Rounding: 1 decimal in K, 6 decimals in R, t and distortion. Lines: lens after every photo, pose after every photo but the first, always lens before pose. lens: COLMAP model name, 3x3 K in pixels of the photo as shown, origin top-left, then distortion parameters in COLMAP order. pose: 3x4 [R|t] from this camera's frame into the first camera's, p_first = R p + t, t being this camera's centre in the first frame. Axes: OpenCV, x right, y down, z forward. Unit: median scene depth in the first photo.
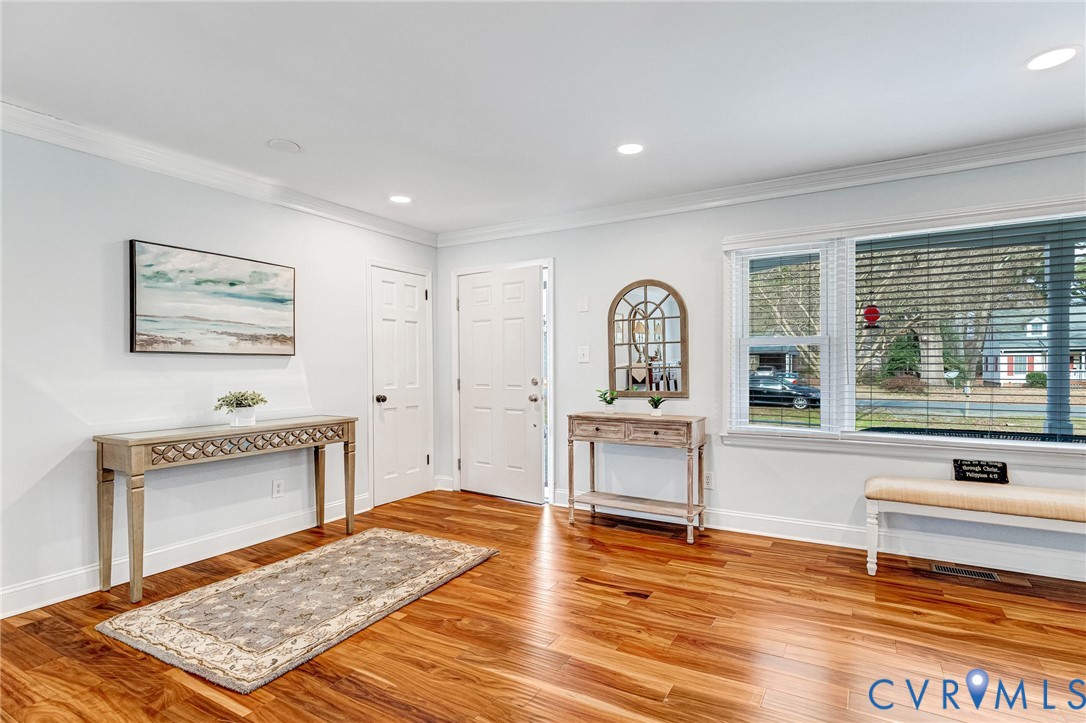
lens RADIAL K [[515.4, 0, 597.6], [0, 515.4, 368.6], [0, 0, 1]] dist [0.024243, -0.000151]
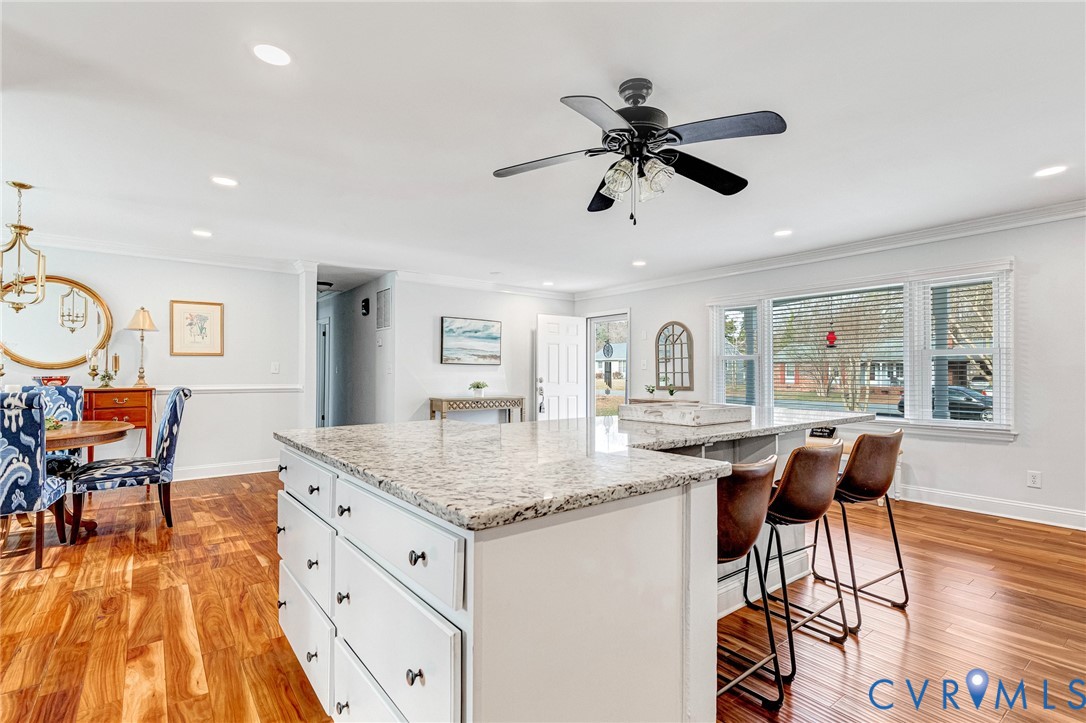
lens RADIAL K [[521.3, 0, 545.7], [0, 521.3, 367.6], [0, 0, 1]] dist [0.027884, 0.000085]
pose [[0.888317, 0.005150, -0.459202, 0.538385], [-0.012442, 0.999840, -0.012855, 0.009324], [0.459063, 0.017133, 0.888239, -0.768368]]
